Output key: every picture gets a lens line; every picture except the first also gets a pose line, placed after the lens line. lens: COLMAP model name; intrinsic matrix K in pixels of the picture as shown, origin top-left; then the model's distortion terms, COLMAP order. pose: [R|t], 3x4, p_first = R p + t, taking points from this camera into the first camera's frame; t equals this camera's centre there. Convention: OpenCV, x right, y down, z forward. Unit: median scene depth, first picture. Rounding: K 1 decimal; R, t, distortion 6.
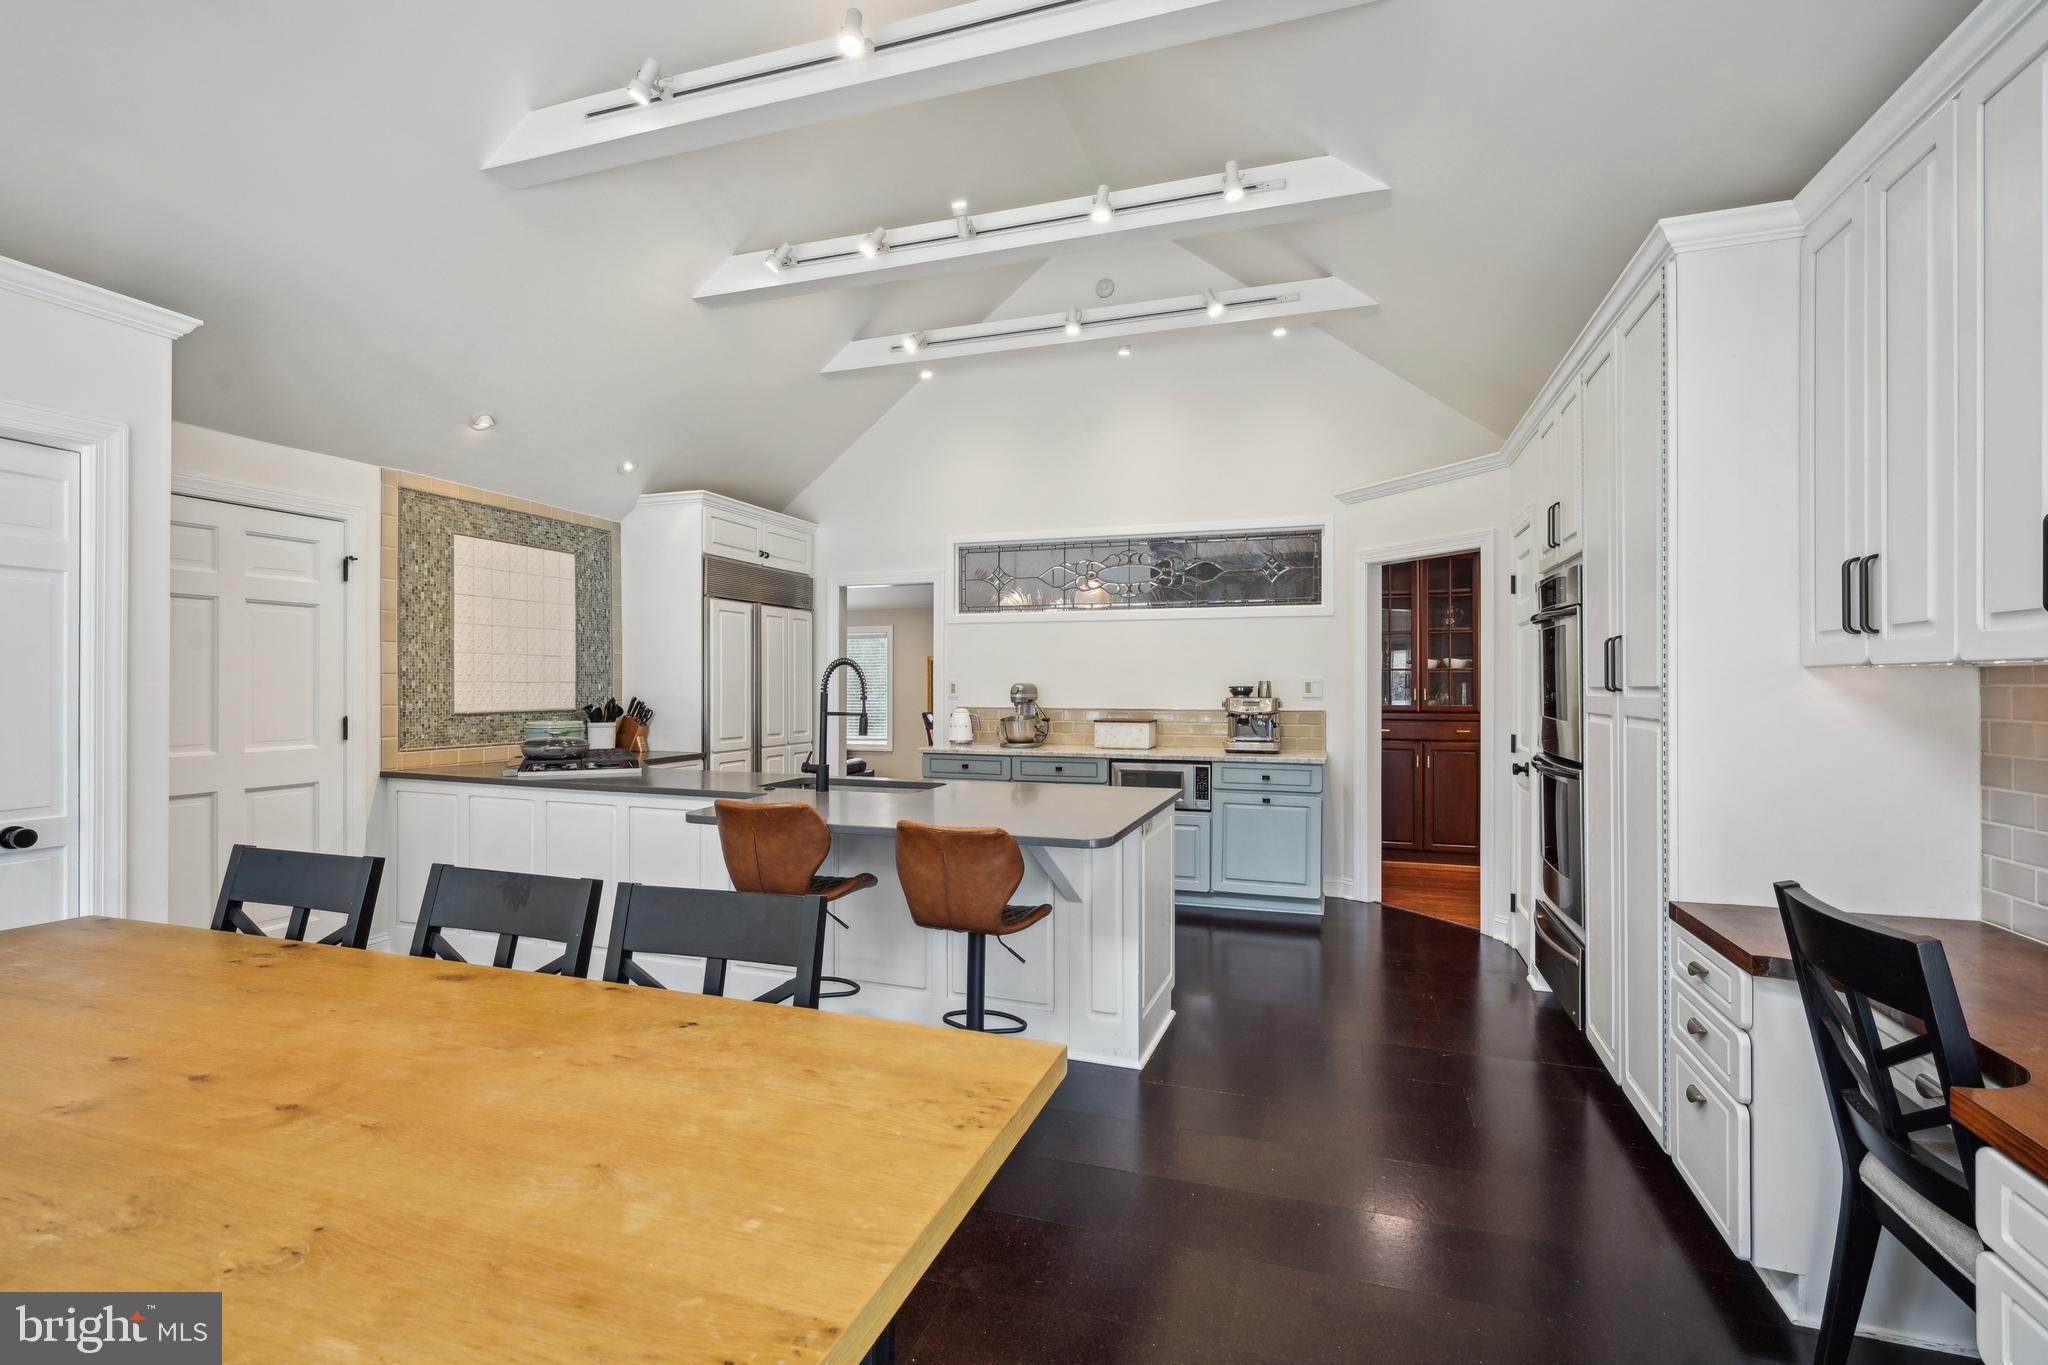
lens RADIAL K [[931.0, 0, 972.3], [0, 931.0, 697.6], [0, 0, 1]] dist [0.002621, -0.001586]
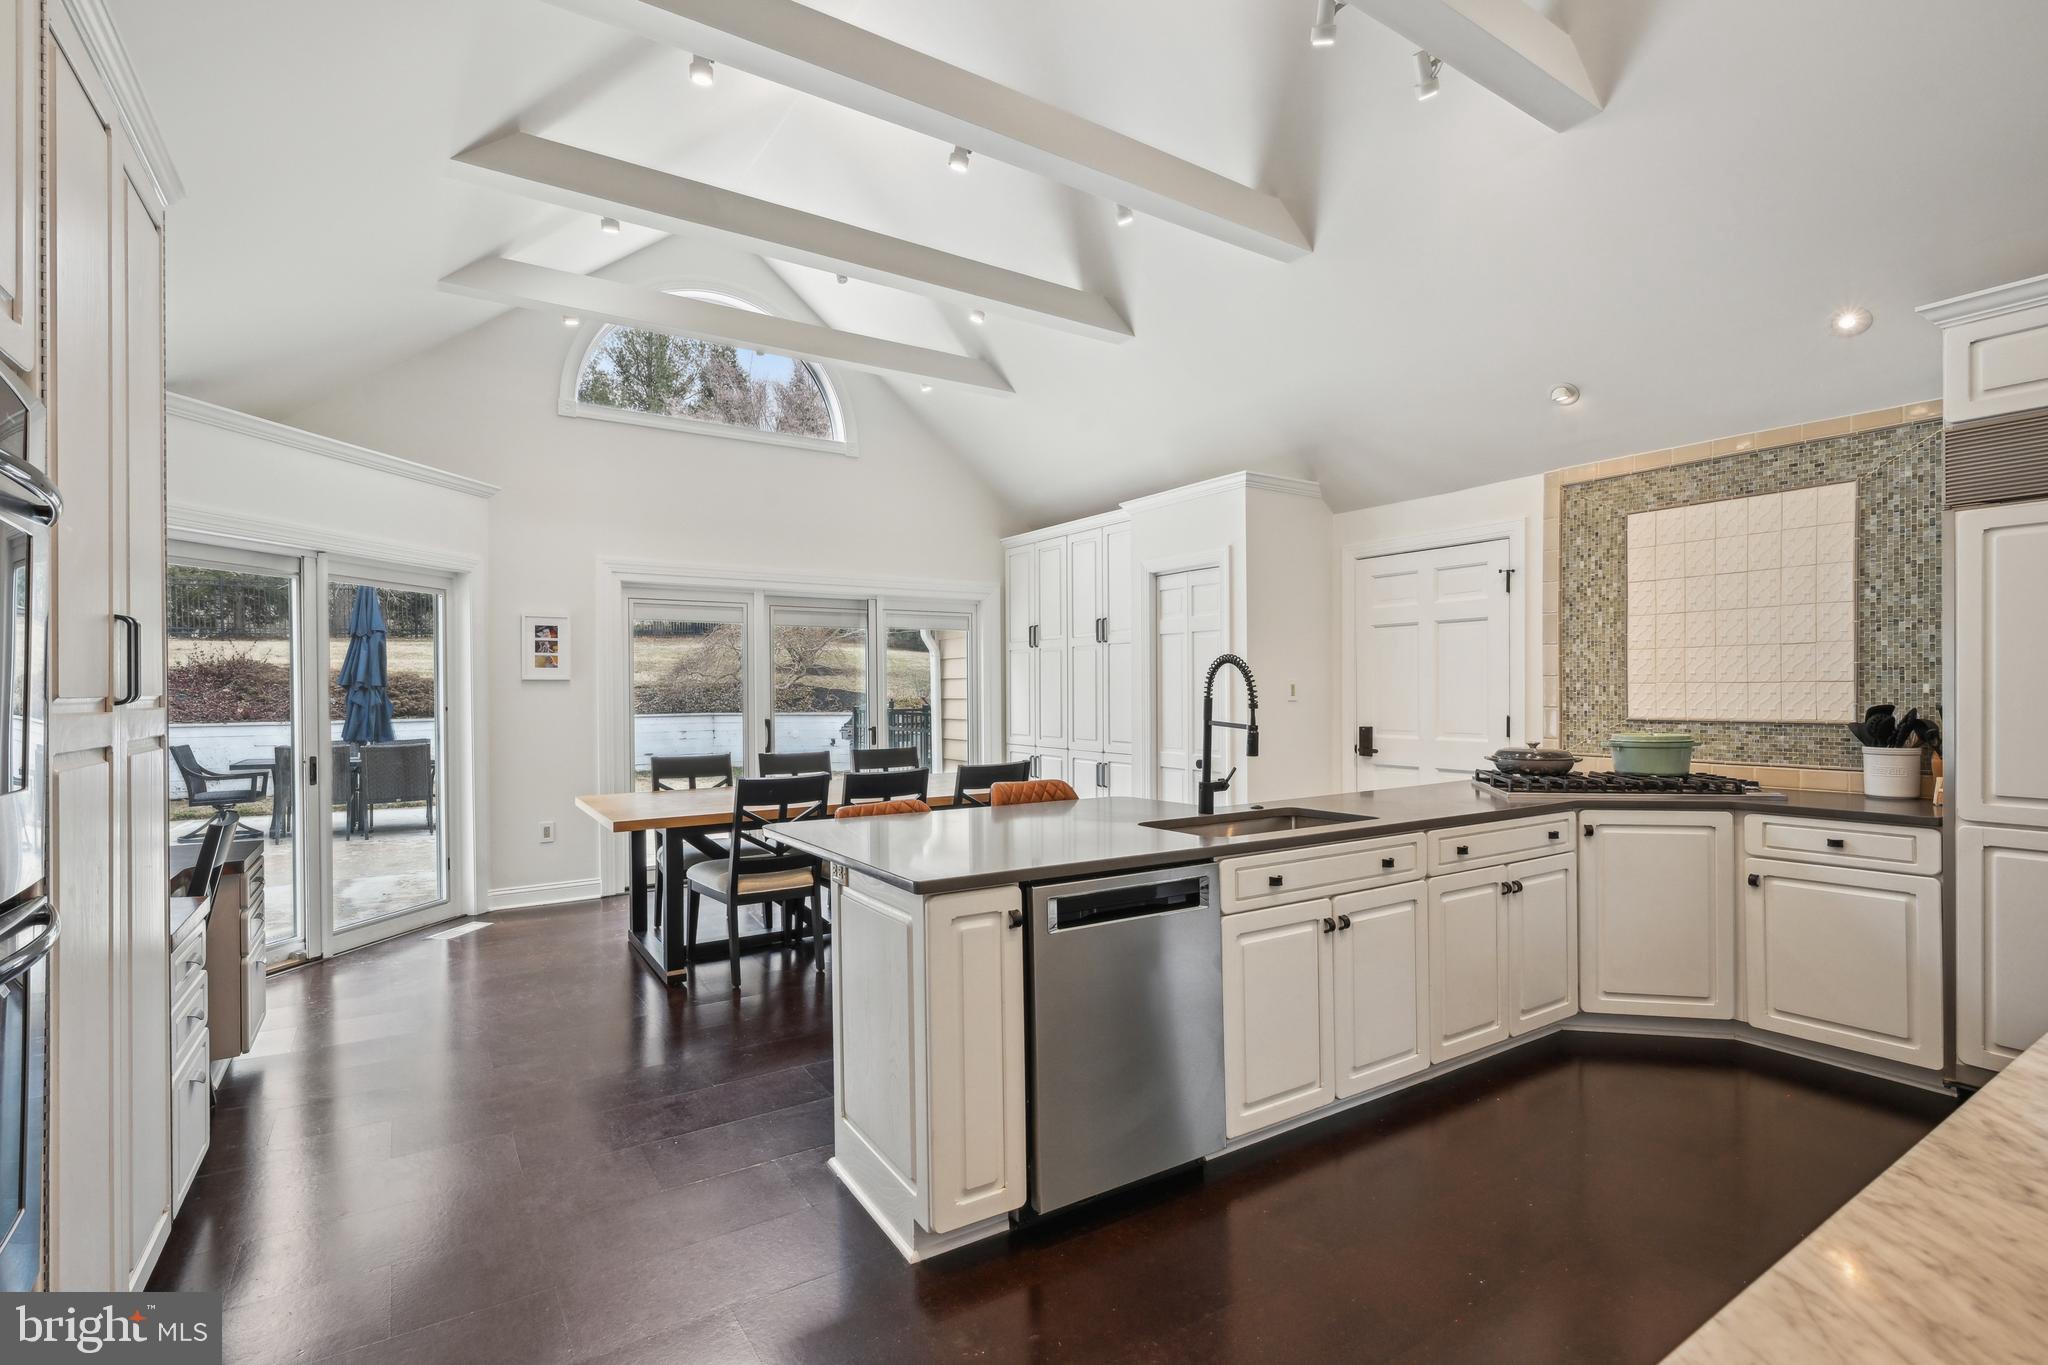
lens RADIAL K [[931.0, 0, 1010.9], [0, 931.0, 698.7], [0, 0, 1]] dist [0.002621, -0.001586]
pose [[-0.587408, 0.011750, -0.809206, 0.499624], [-0.005207, 0.999819, 0.018298, -0.015003], [0.809275, 0.014962, -0.587240, 1.047816]]
